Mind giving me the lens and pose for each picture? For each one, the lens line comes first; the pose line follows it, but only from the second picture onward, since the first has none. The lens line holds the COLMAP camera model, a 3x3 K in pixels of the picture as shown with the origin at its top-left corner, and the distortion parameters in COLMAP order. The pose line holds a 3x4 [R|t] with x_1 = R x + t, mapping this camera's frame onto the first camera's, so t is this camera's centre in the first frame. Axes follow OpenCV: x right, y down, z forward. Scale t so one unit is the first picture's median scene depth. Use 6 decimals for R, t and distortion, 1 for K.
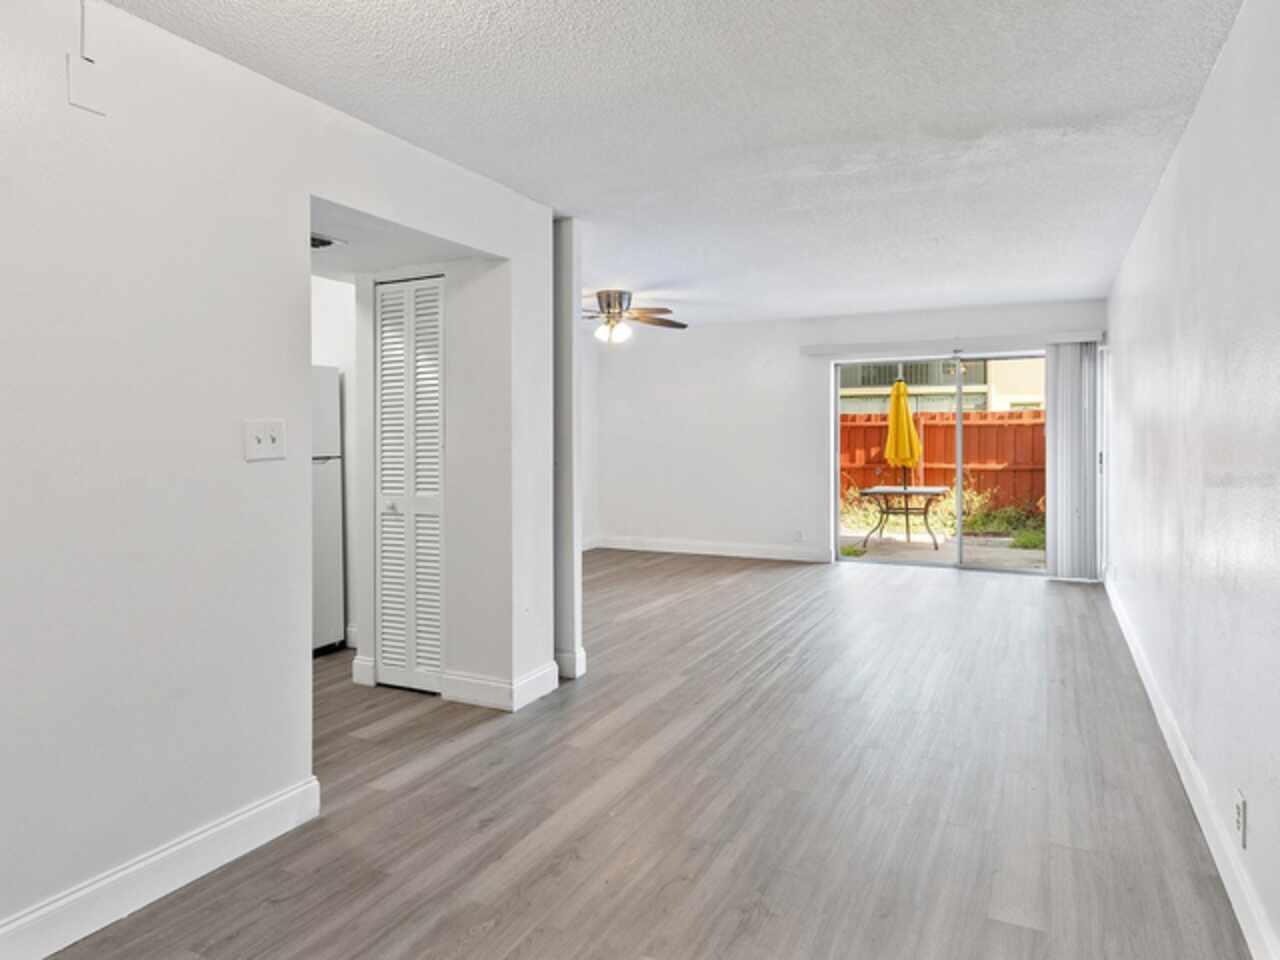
lens RADIAL K [[844.9, 0, 640.2], [0, 844.9, 446.6], [0, 0, 1]] dist [0.001295, 0.001433]
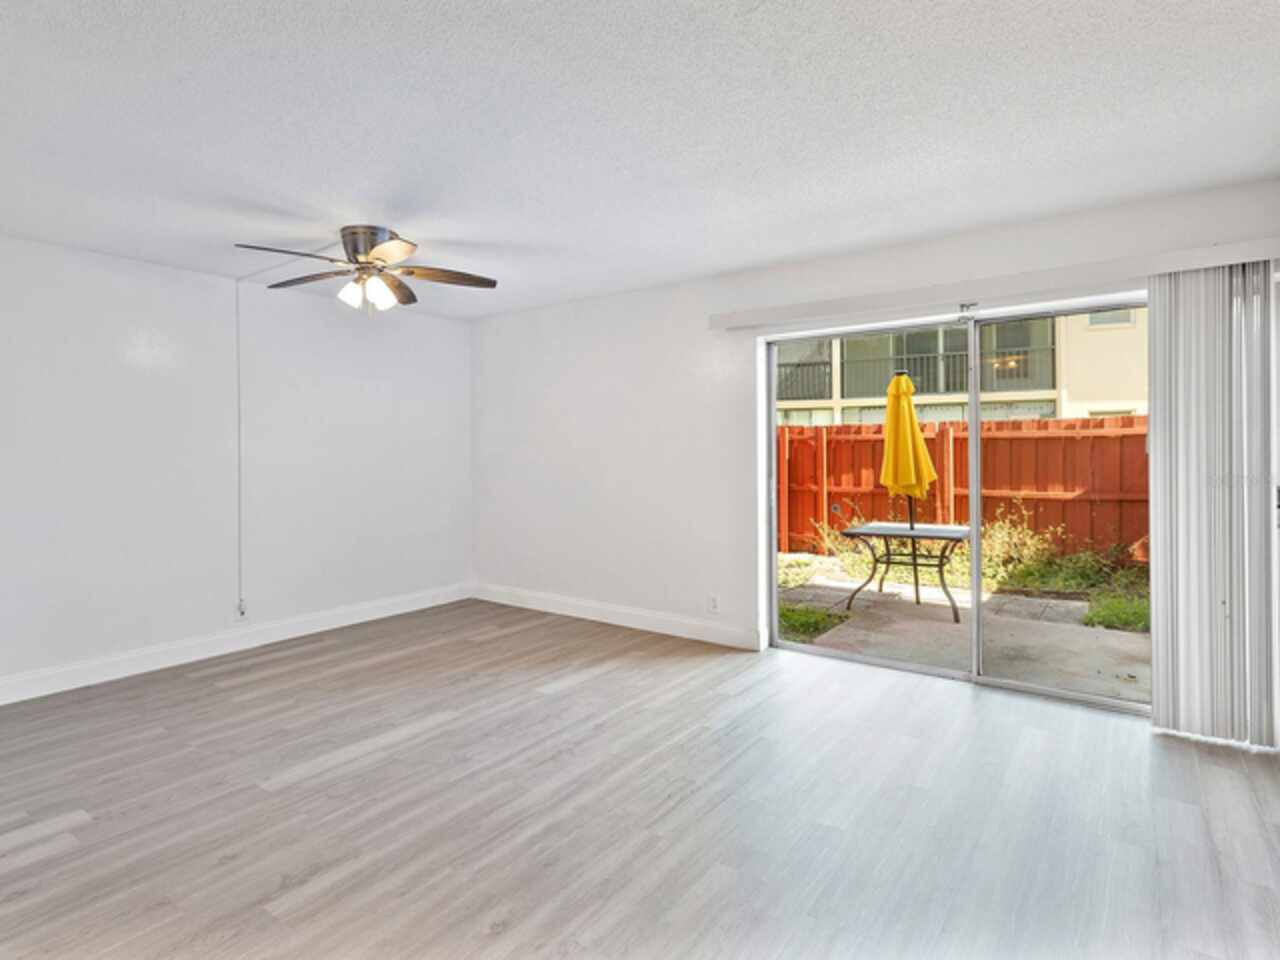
lens RADIAL K [[672.3, 0, 598.6], [0, 672.3, 451.7], [0, 0, 1]] dist [0.012512, -0.002541]
pose [[0.974828, -0.001167, -0.222955, 0.187646], [-0.001734, 0.999916, -0.012819, -0.005966], [0.222951, 0.012883, 0.974745, 0.400418]]
